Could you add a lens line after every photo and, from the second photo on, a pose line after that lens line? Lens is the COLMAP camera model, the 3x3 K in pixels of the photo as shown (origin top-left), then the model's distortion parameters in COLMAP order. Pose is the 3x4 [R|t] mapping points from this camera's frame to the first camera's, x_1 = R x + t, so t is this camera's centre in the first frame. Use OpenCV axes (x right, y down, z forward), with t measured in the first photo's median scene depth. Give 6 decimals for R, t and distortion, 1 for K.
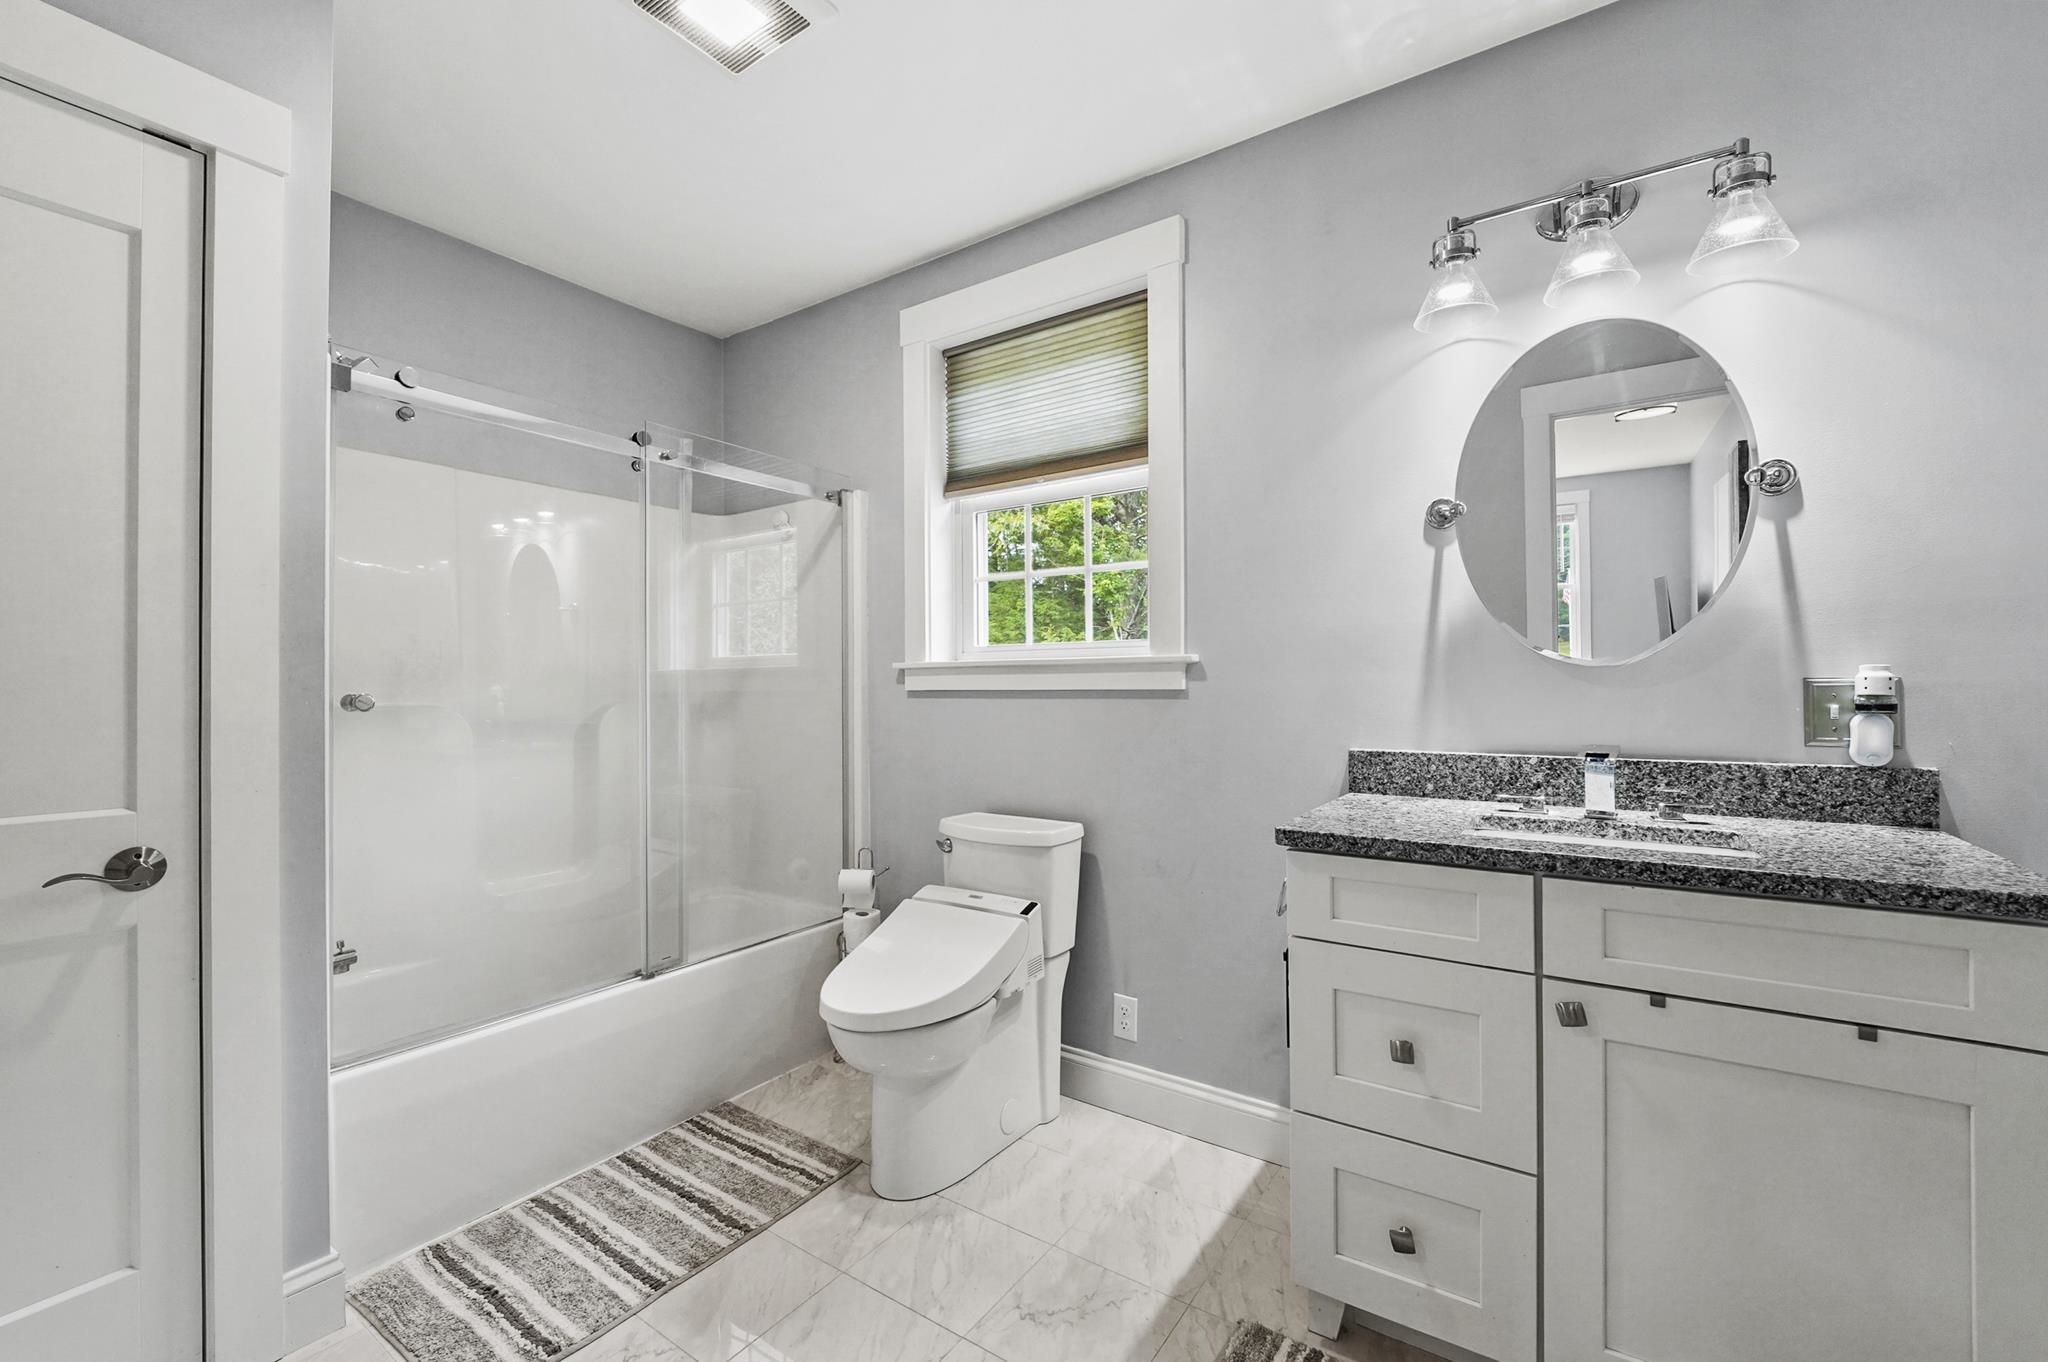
lens RADIAL K [[852.3, 0, 1024.0], [0, 852.3, 681.0], [0, 0, 1]] dist [0.000456, 0.000048]
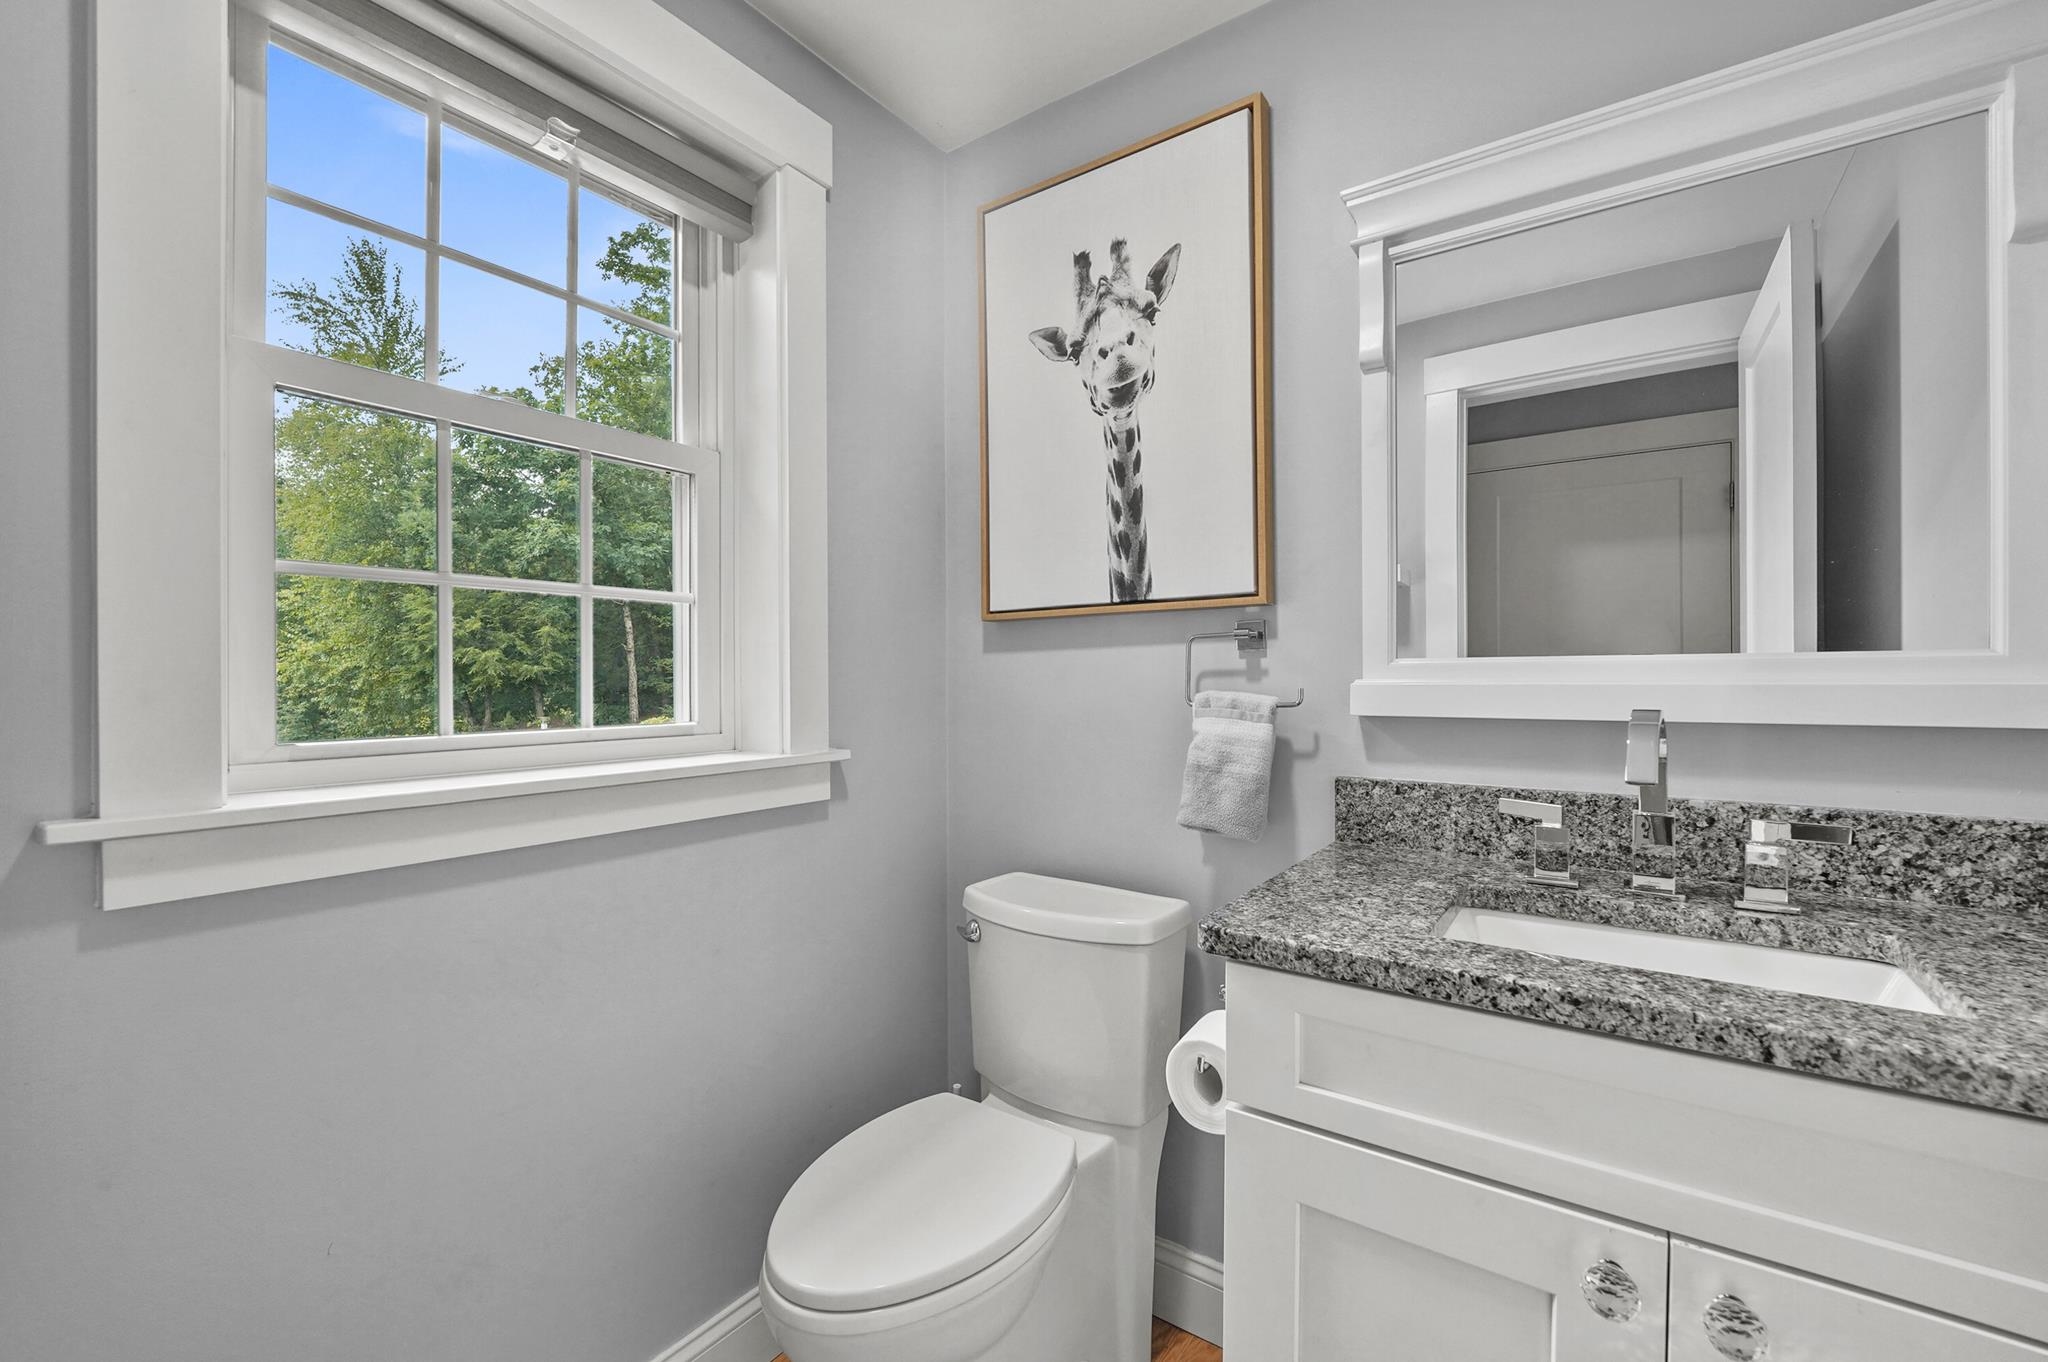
lens RADIAL K [[852.3, 0, 1024.0], [0, 852.3, 681.0], [0, 0, 1]] dist [0.000456, 0.000048]
pose [[0.014030, 0.022615, 0.999646, -0.438443], [-0.008203, 0.999713, -0.022501, -0.066636], [-0.999868, -0.007885, 0.014212, 0.730397]]
